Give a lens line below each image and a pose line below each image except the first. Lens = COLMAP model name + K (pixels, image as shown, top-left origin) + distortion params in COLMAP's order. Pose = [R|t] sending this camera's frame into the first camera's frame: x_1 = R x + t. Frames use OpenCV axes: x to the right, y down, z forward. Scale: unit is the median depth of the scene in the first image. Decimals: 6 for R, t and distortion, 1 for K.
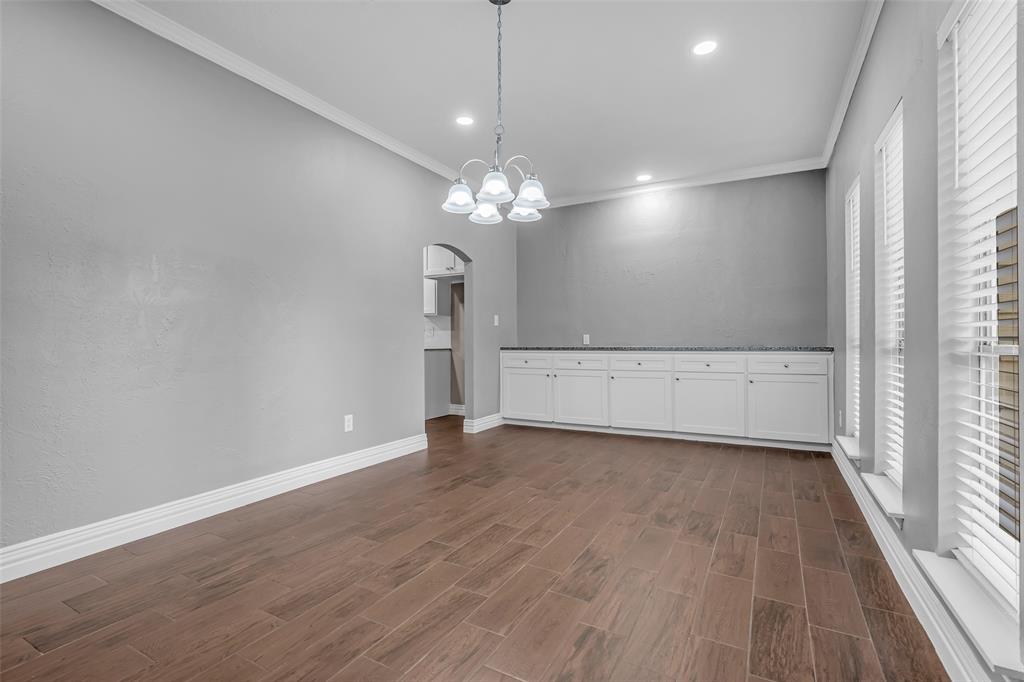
lens RADIAL K [[468.2, 0, 507.1], [0, 468.2, 344.6], [0, 0, 1]] dist [-0.010479, 0.001469]
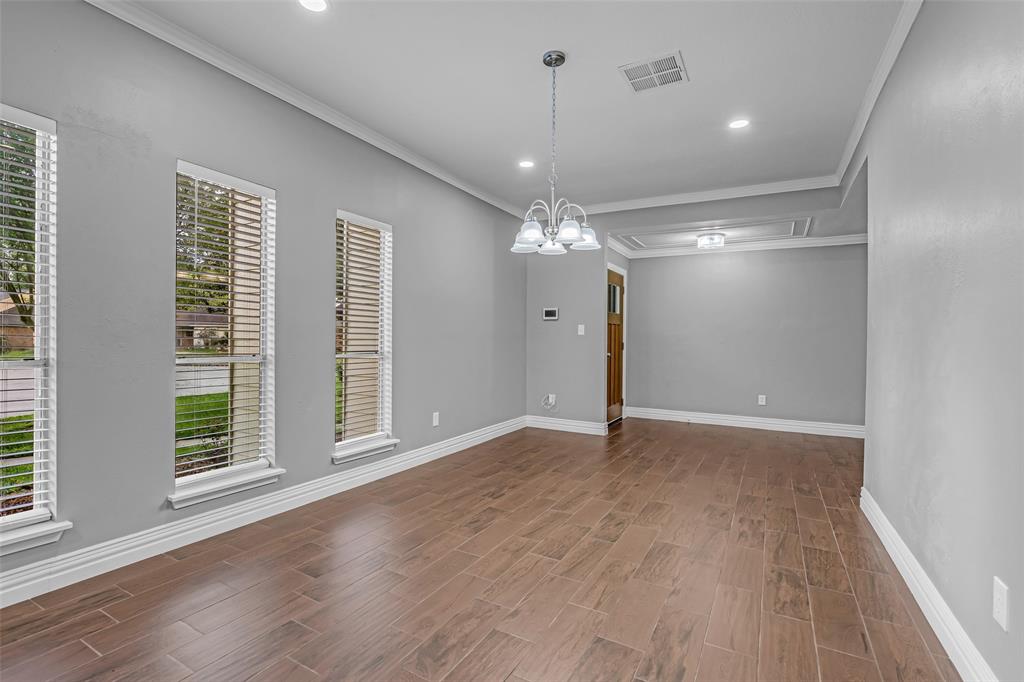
lens RADIAL K [[473.5, 0, 508.7], [0, 473.5, 338.0], [0, 0, 1]] dist [-0.002228, 0.000132]
pose [[-0.999961, -0.007859, -0.004044, 0.095449], [-0.007886, 0.999946, 0.006715, -0.069899], [0.003991, 0.006747, -0.999969, 2.174297]]
